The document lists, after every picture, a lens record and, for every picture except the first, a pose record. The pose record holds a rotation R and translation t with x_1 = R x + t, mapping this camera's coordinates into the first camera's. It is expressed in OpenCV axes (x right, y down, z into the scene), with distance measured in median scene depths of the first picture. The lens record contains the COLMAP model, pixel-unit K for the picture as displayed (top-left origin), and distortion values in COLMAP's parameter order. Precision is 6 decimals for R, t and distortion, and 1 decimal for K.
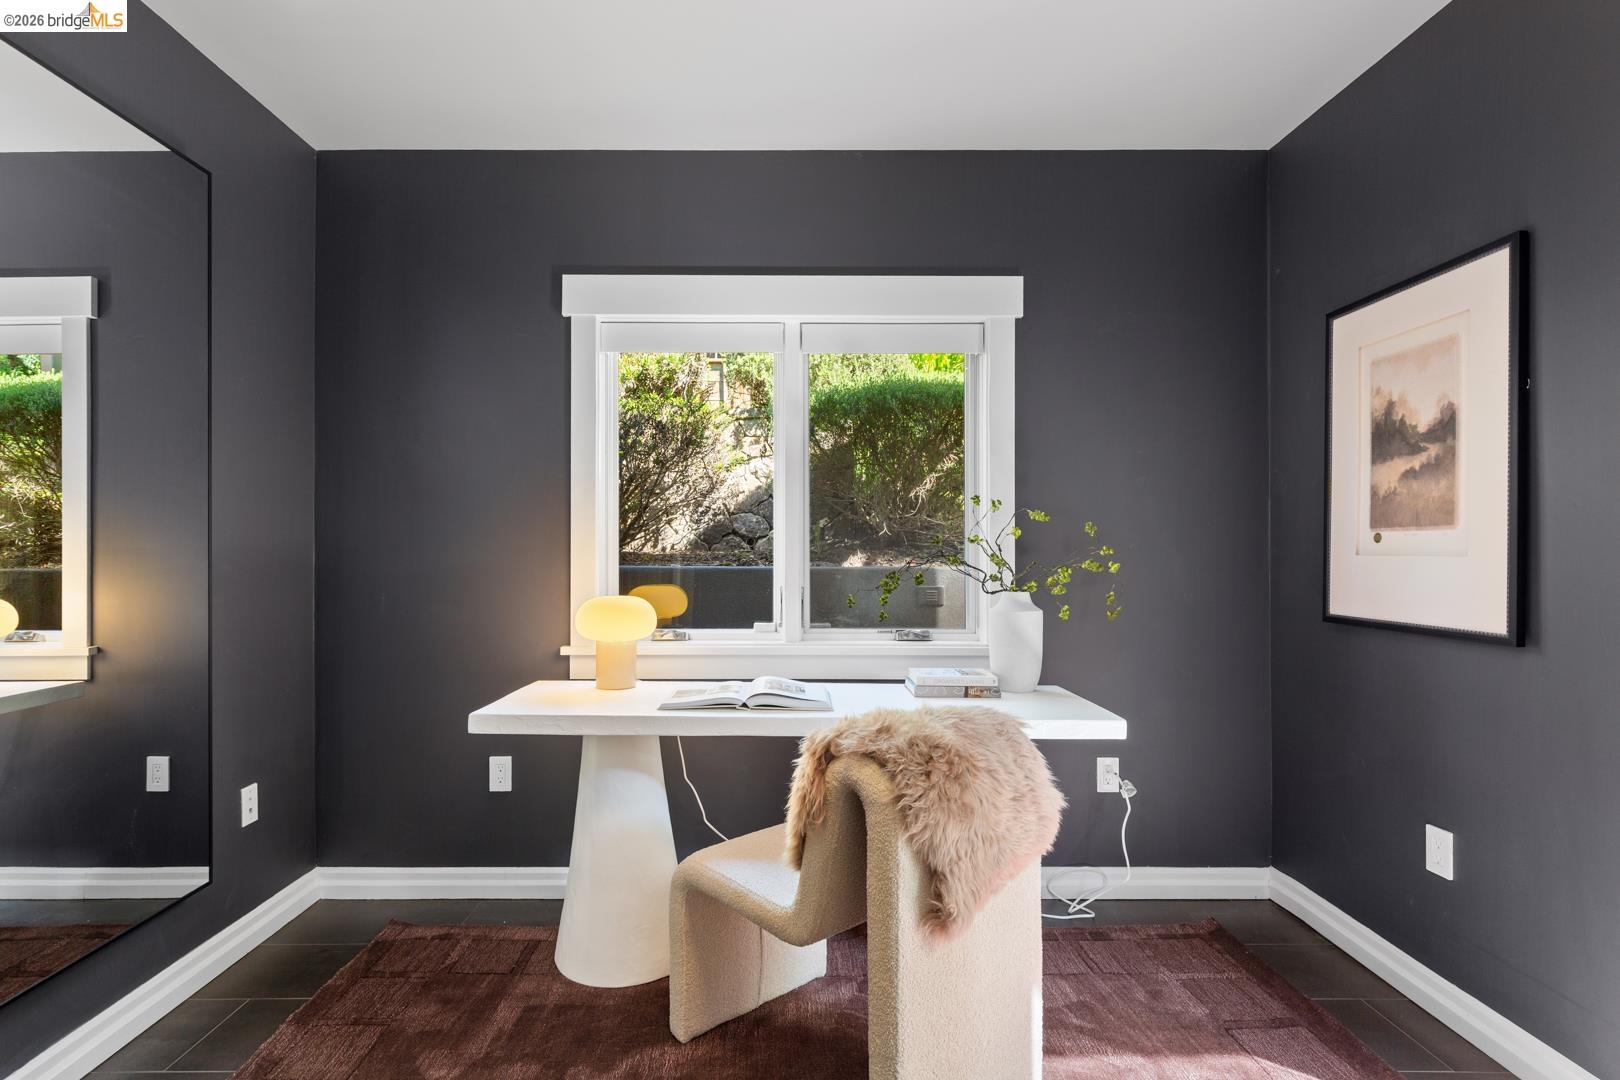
lens RADIAL K [[792.4, 0, 810.0], [0, 792.4, 540.0], [0, 0, 1]] dist [0.016817, -0.000202]
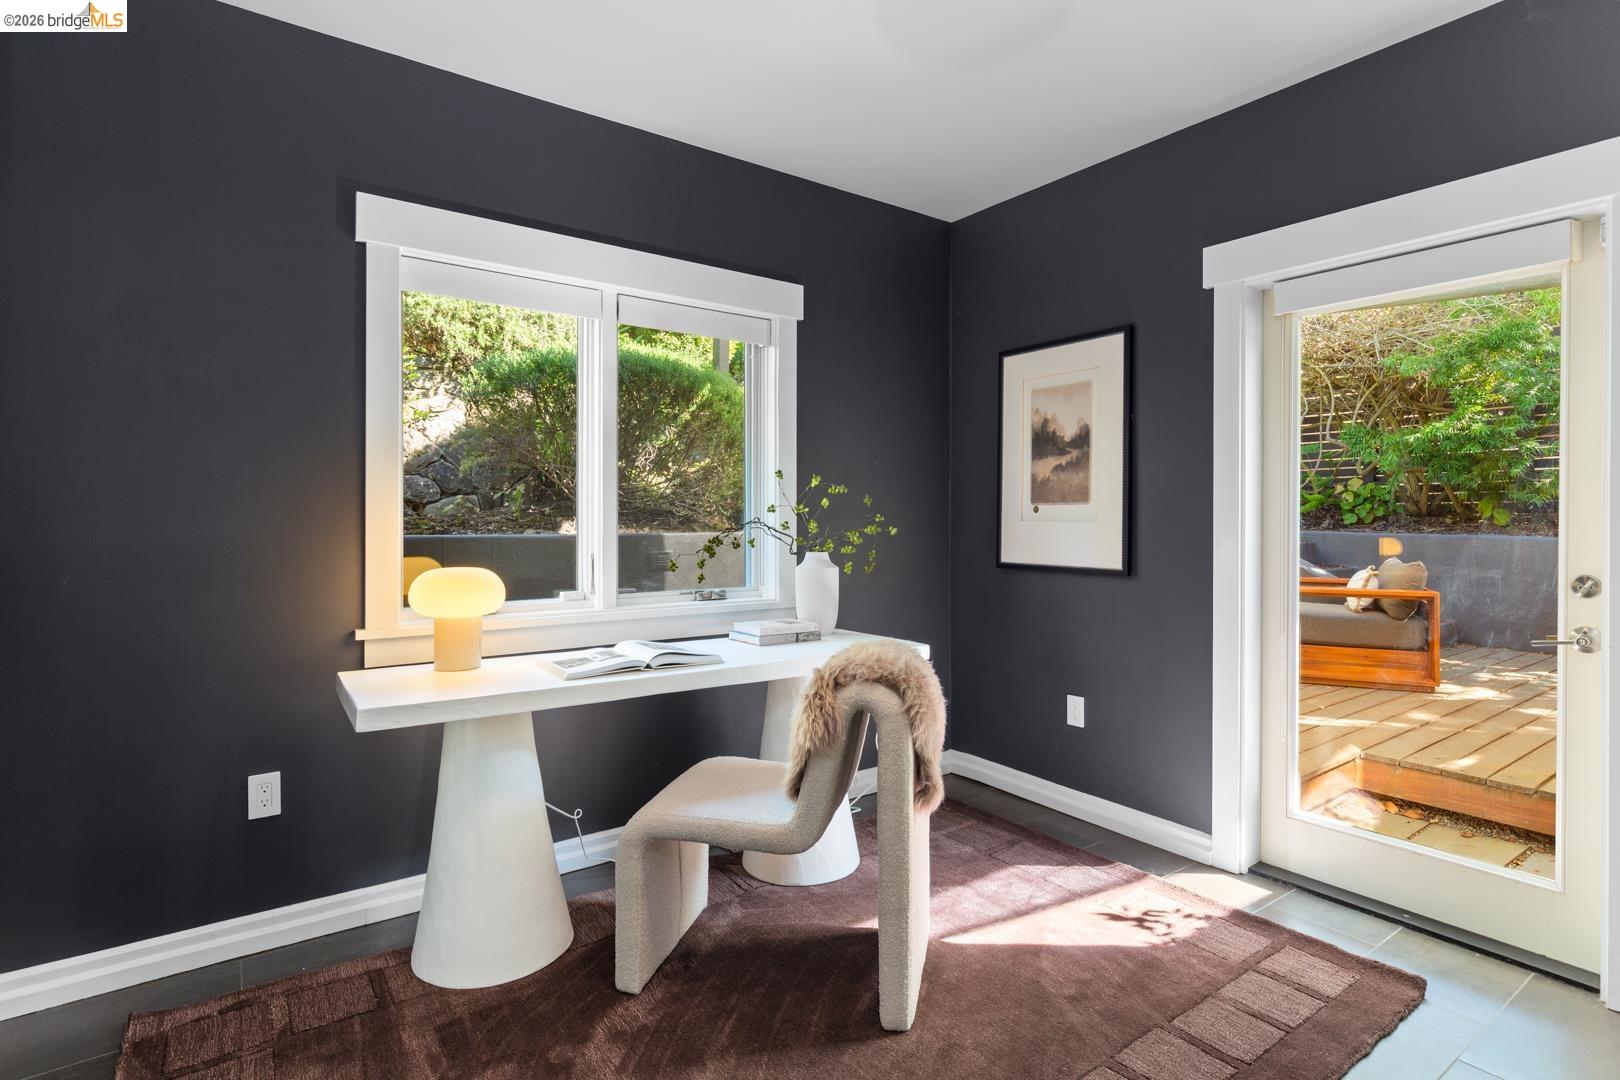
lens RADIAL K [[808.3, 0, 809.1], [0, 808.3, 511.9], [0, 0, 1]] dist [0.026089, 0.000675]
pose [[0.816726, 0.005159, 0.577003, -0.485946], [-0.008767, 0.999956, 0.003469, 0.000360], [-0.576959, -0.007892, 0.816735, 0.010803]]
